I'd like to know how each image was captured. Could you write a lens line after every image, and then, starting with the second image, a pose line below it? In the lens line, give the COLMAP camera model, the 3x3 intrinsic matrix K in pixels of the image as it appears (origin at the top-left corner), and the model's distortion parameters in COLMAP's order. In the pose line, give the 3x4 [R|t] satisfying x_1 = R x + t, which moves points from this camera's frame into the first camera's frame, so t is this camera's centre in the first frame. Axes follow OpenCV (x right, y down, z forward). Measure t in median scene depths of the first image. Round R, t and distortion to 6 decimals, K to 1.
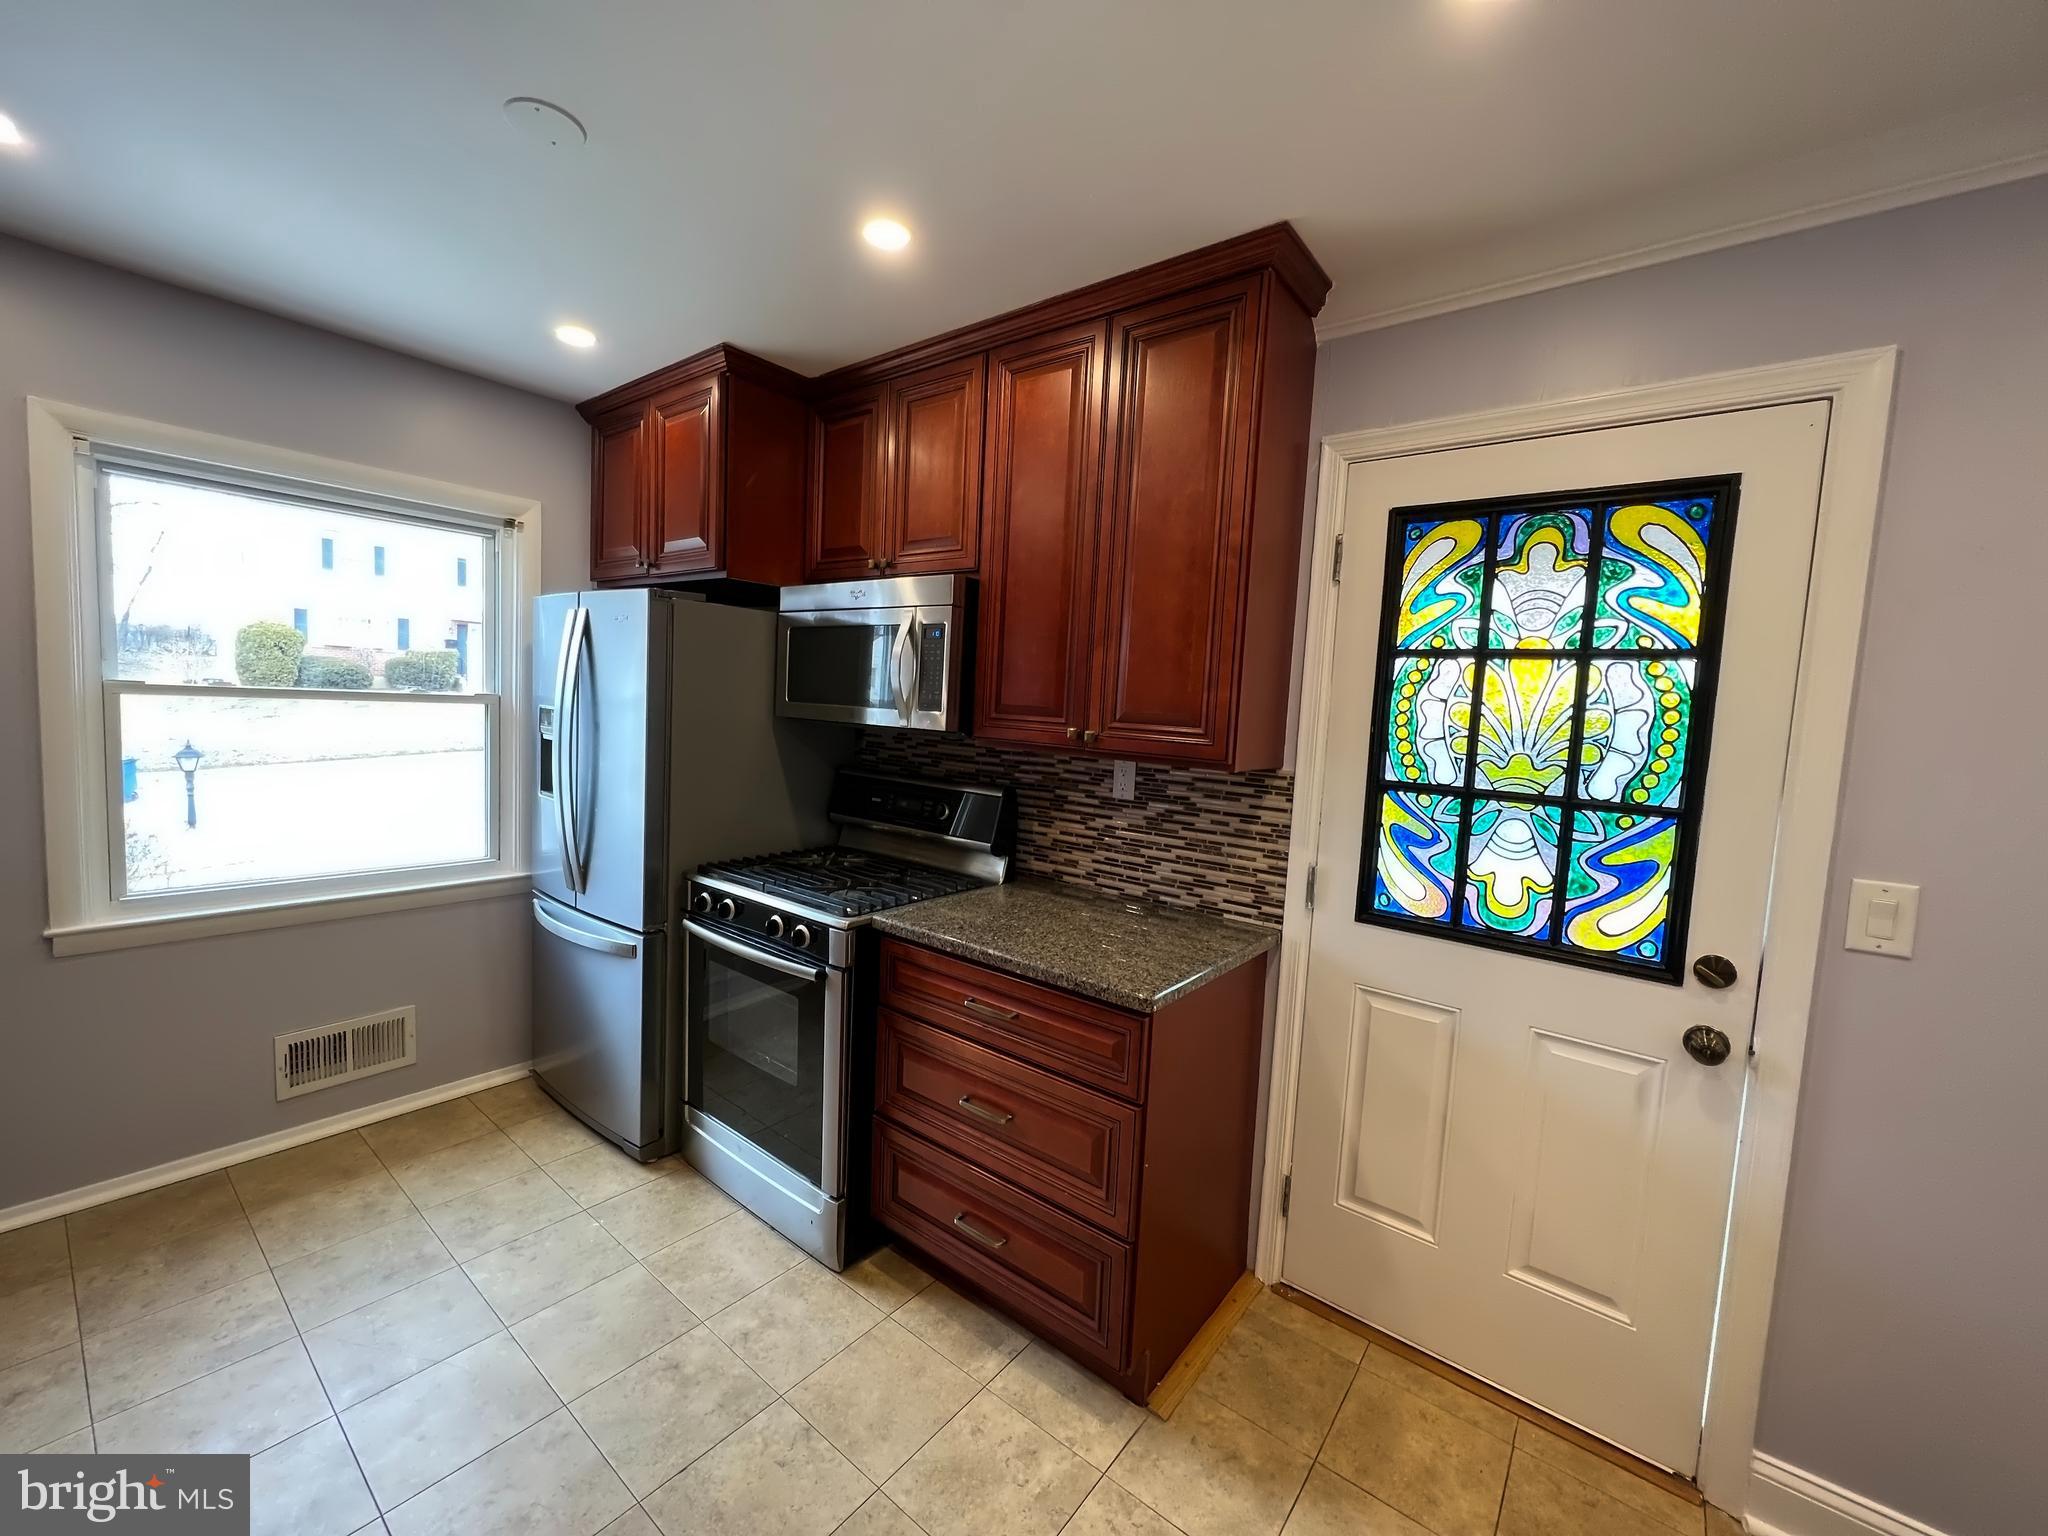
lens RADIAL K [[815.2, 0, 1016.6], [0, 815.2, 765.3], [0, 0, 1]] dist [-0.000790, 0.000439]
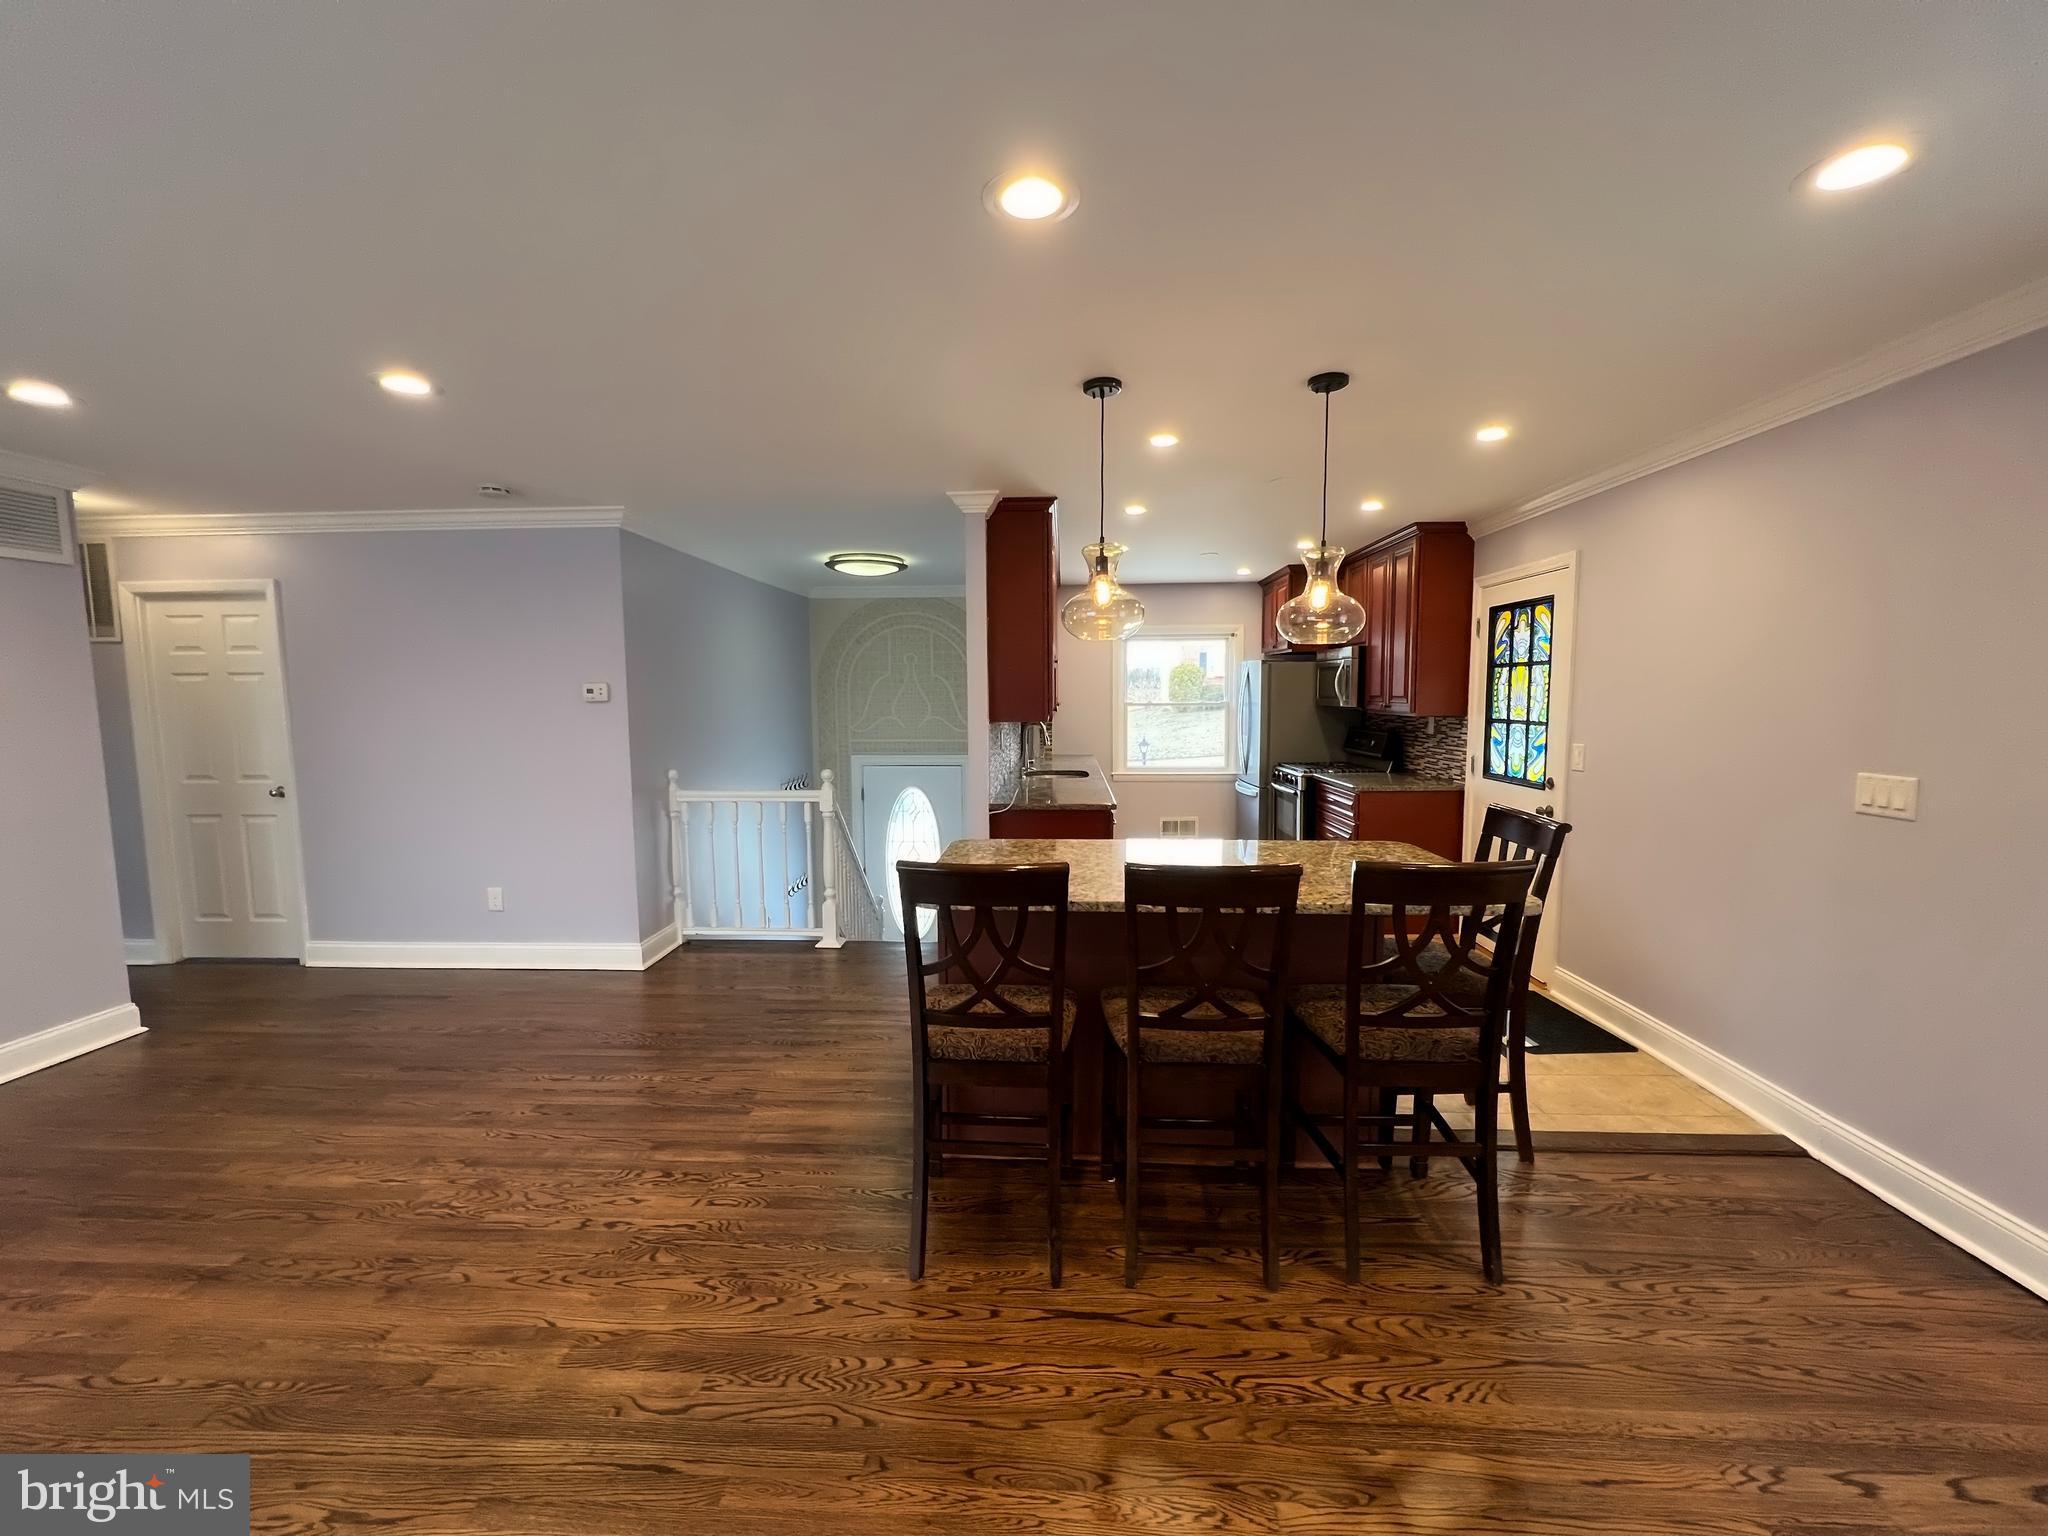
lens RADIAL K [[815.2, 0, 1016.6], [0, 815.2, 765.3], [0, 0, 1]] dist [-0.000790, 0.000439]
pose [[0.580768, 0.016555, -0.813901, 1.597614], [-0.025834, 0.999664, 0.001899, 0.187924], [0.813659, 0.019923, 0.581000, -1.536692]]
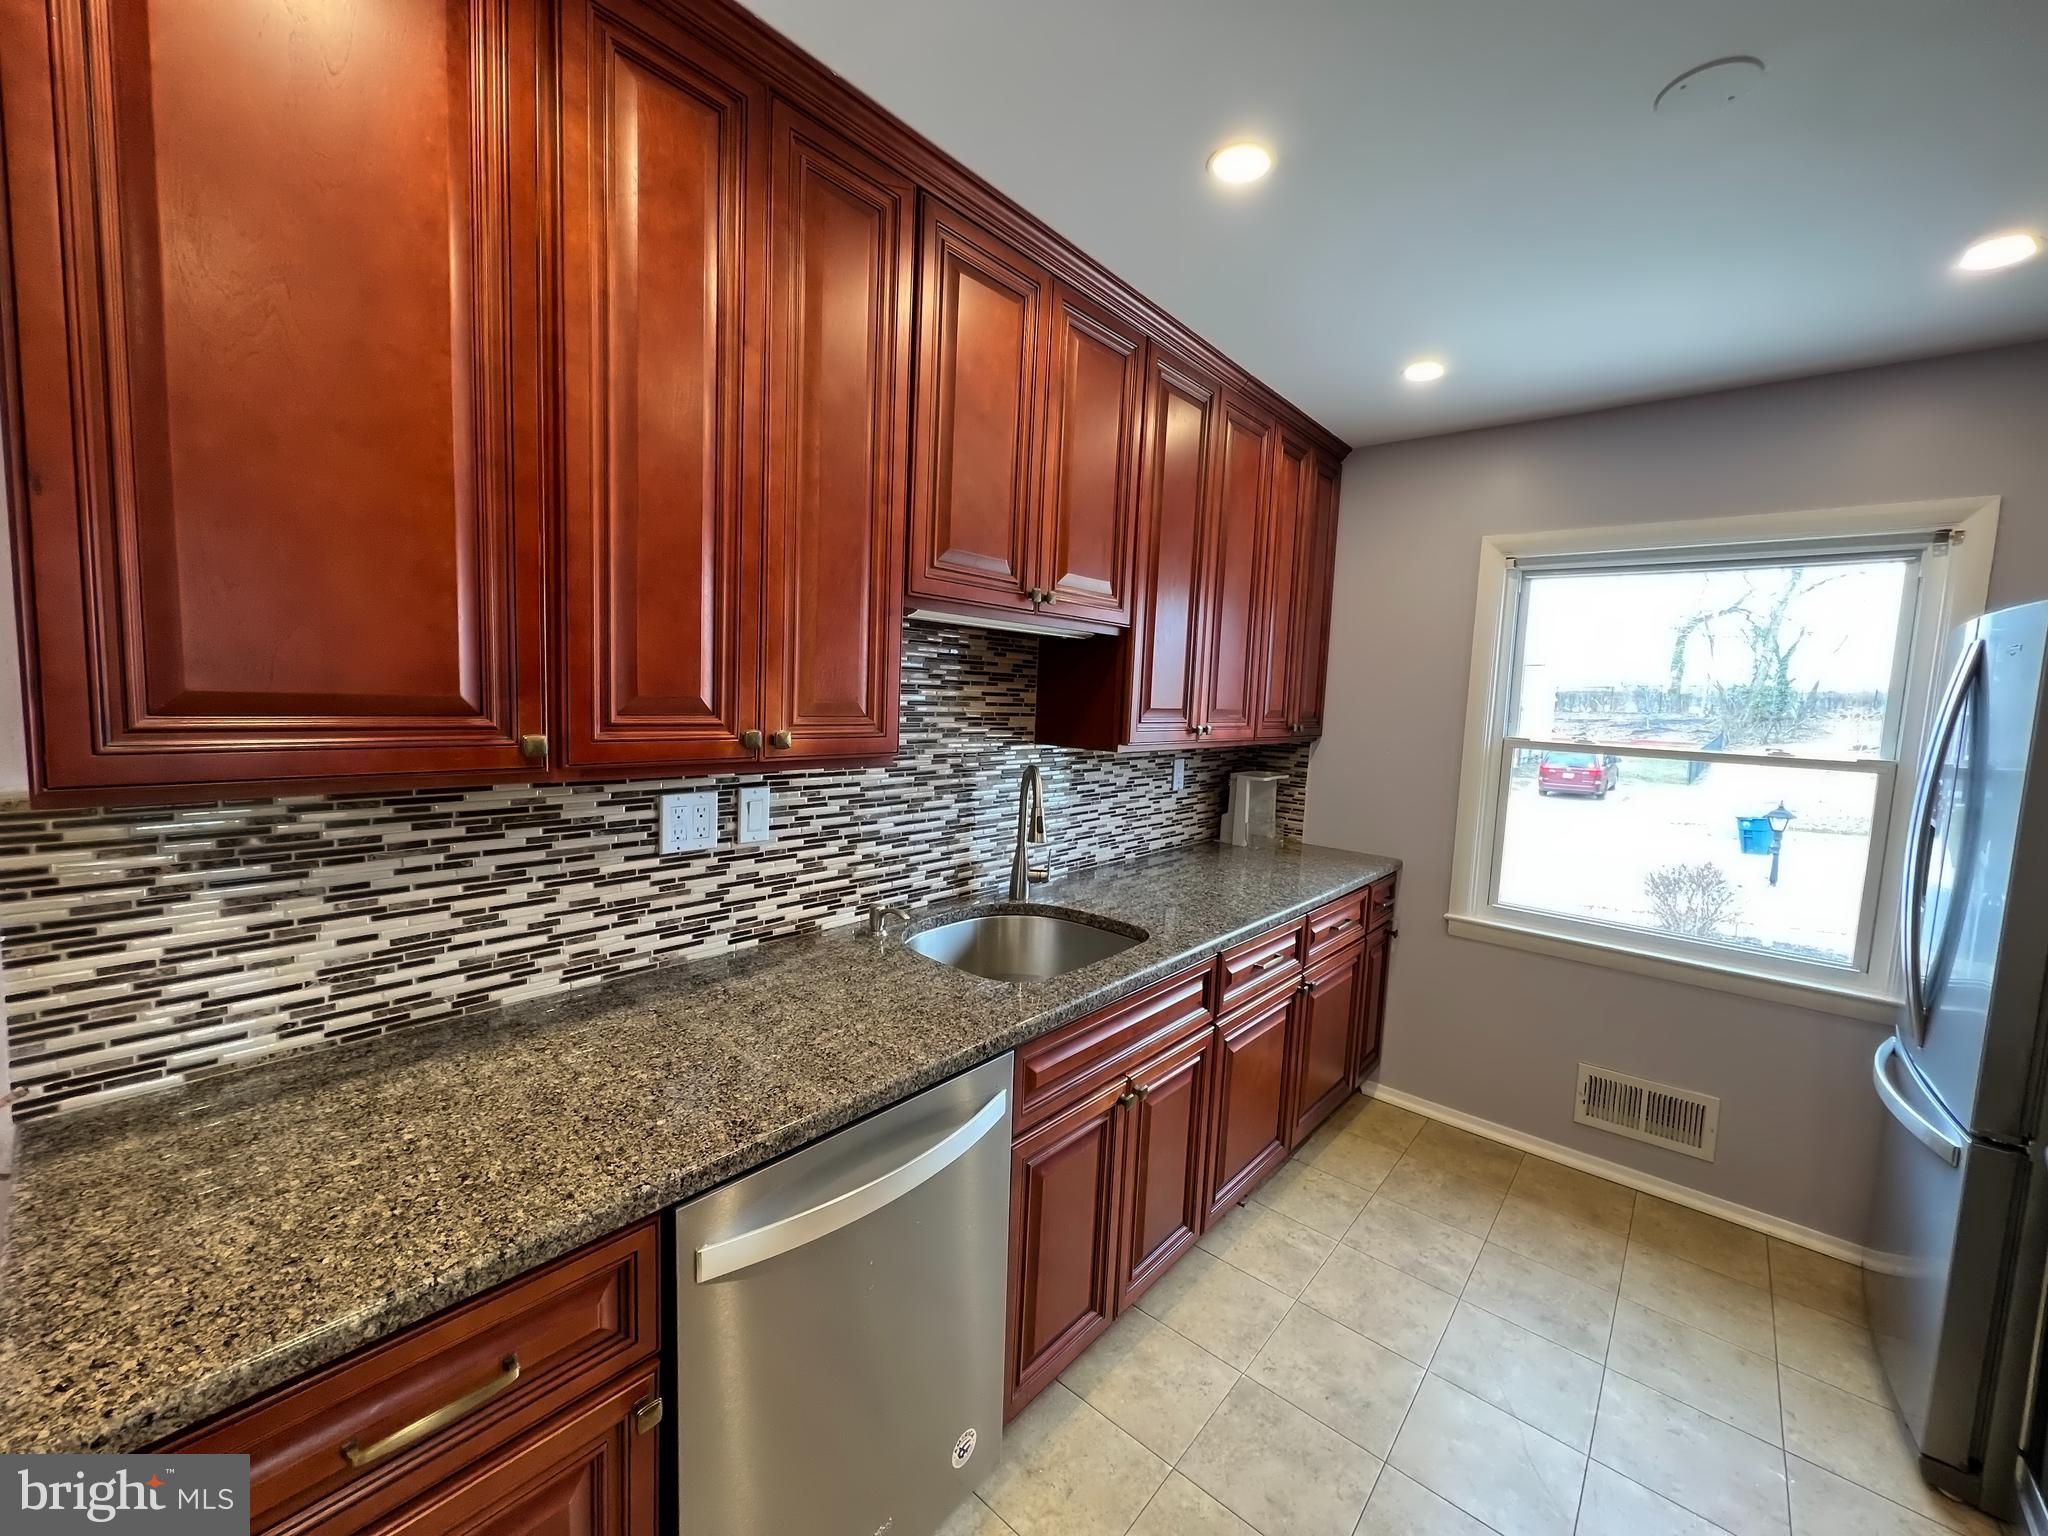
lens RADIAL K [[815.2, 0, 1016.6], [0, 815.2, 765.3], [0, 0, 1]] dist [-0.000790, 0.000439]
pose [[-0.037832, 0.040666, -0.998456, 0.251668], [-0.120185, 0.991734, 0.044946, -0.027032], [0.992030, 0.121699, -0.032632, 0.300634]]
